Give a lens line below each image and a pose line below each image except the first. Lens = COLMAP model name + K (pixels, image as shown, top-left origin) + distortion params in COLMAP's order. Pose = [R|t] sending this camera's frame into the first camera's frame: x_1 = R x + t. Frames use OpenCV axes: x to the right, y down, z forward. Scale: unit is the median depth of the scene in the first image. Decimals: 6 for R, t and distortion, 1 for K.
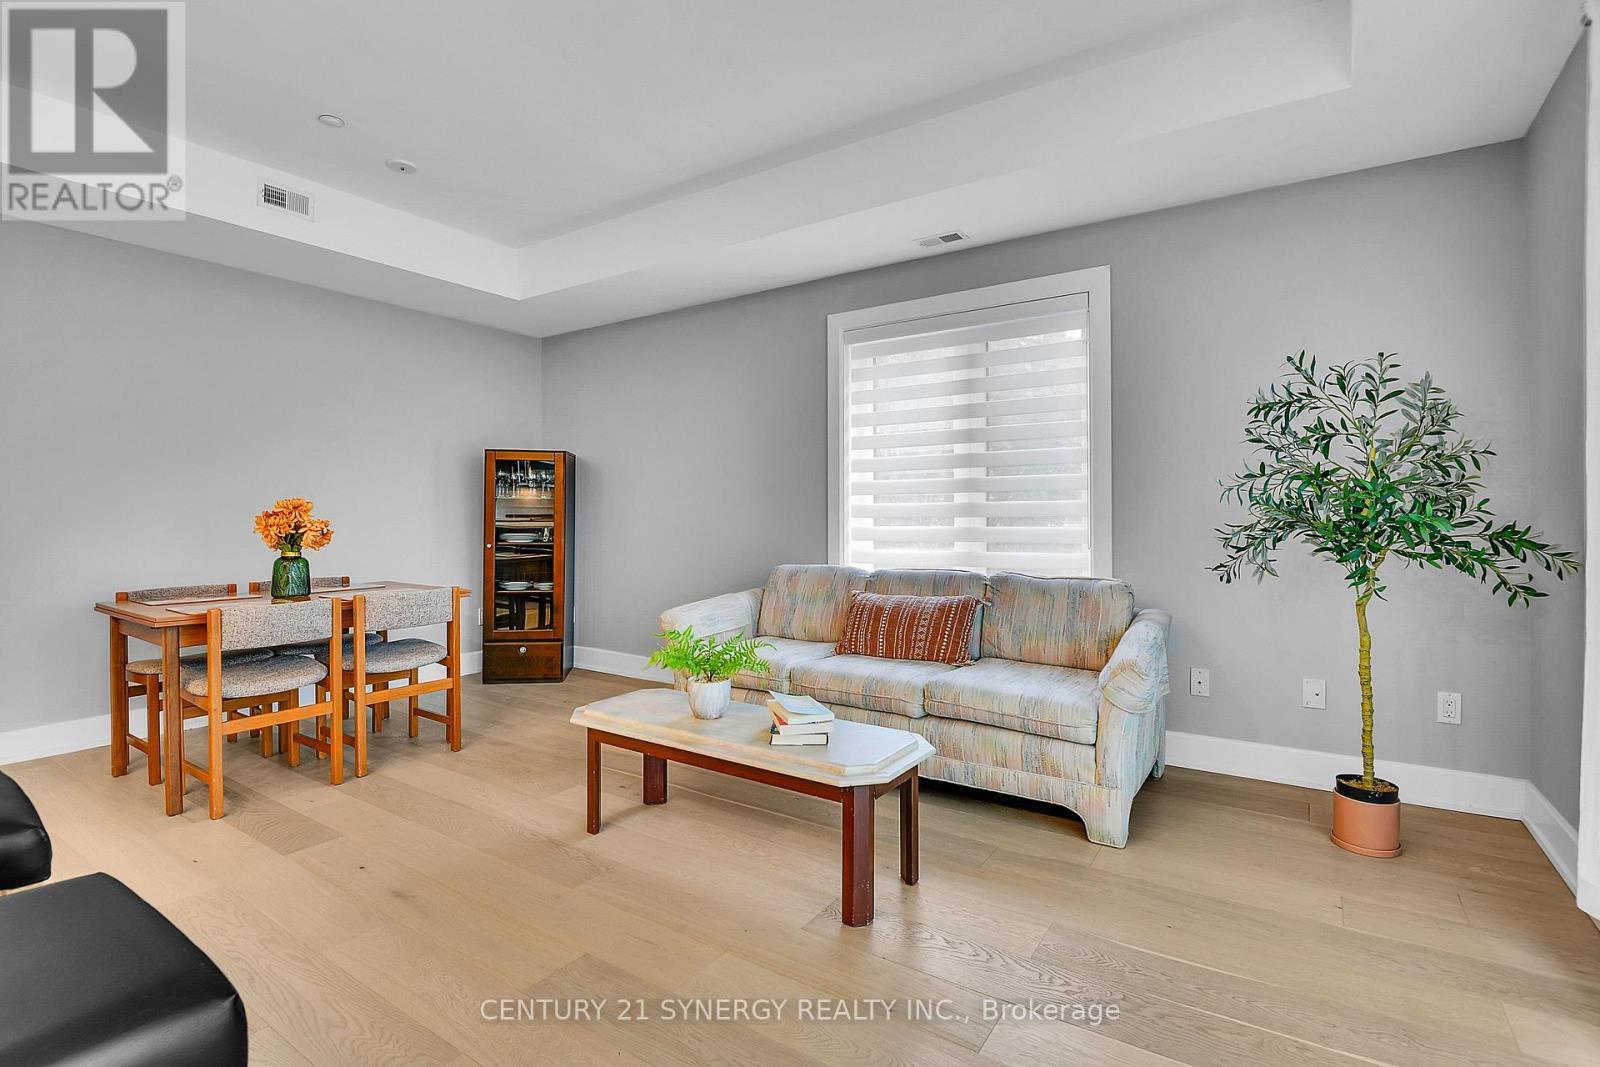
lens RADIAL K [[736.2, 0, 806.7], [0, 736.2, 513.4], [0, 0, 1]] dist [-0.001501, -0.017302]
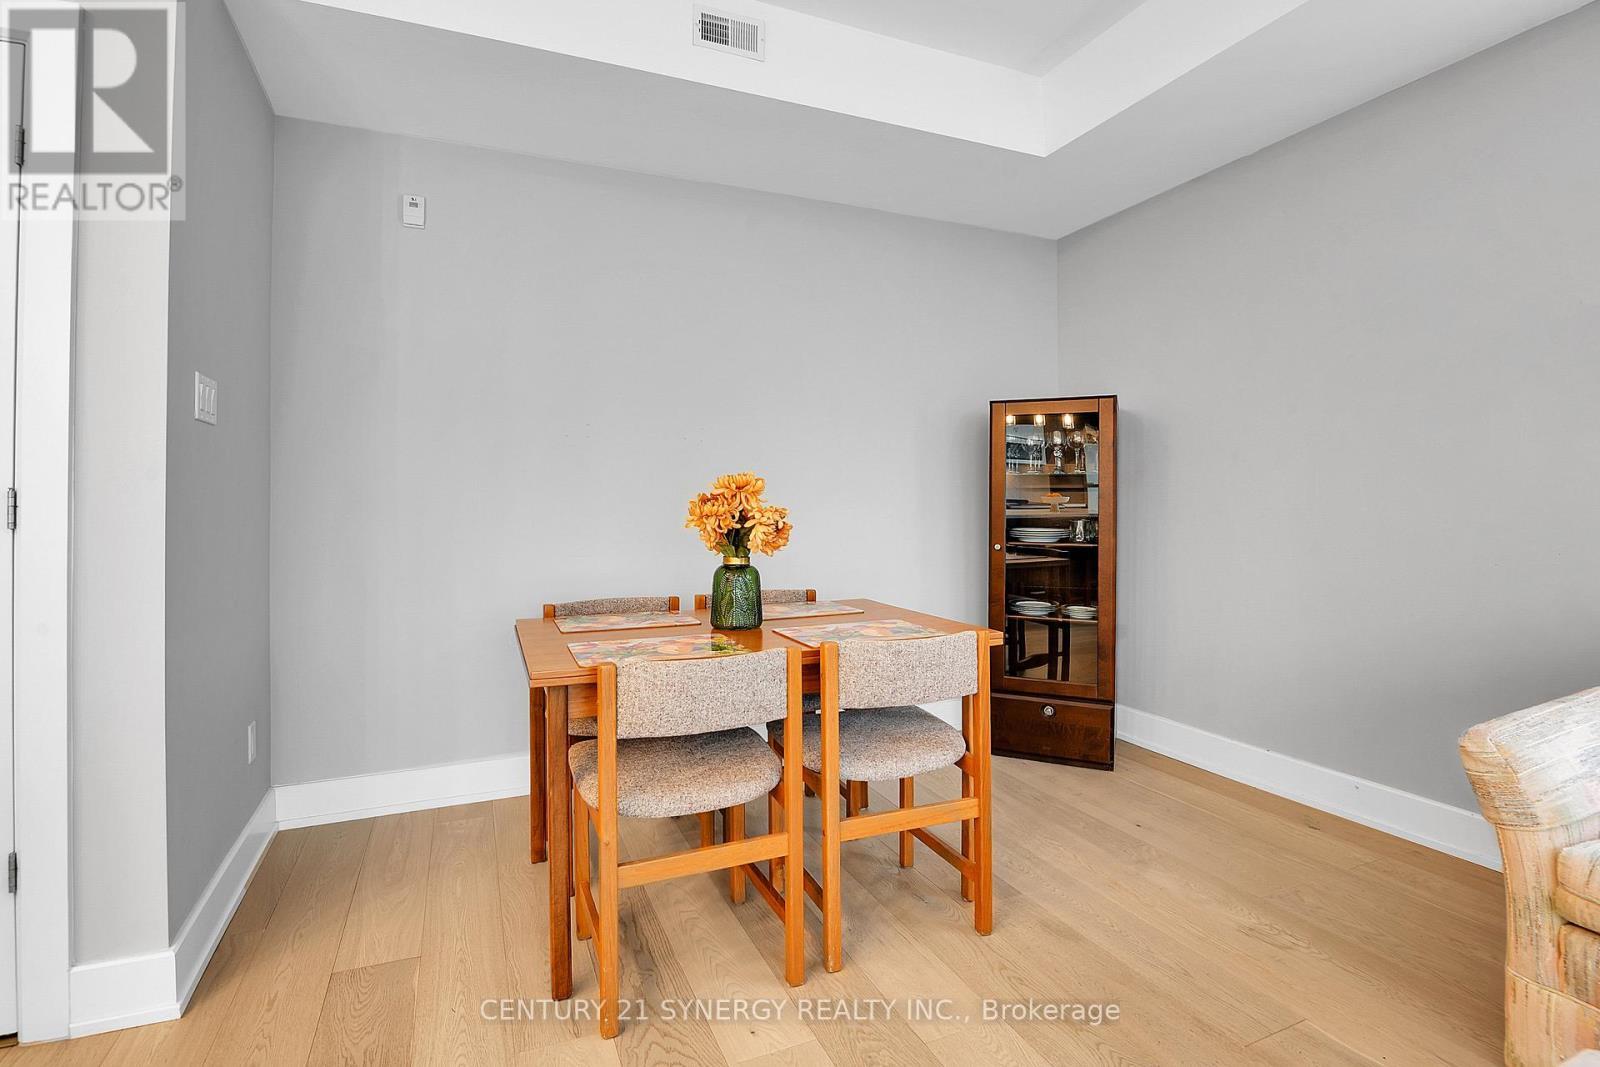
lens RADIAL K [[736.2, 0, 806.7], [0, 736.2, 513.4], [0, 0, 1]] dist [-0.001501, -0.017302]
pose [[0.839784, 0.003169, -0.542911, -0.299003], [0.005398, 0.999885, 0.014187, 0.005470], [0.542894, -0.014845, 0.839670, 0.487406]]
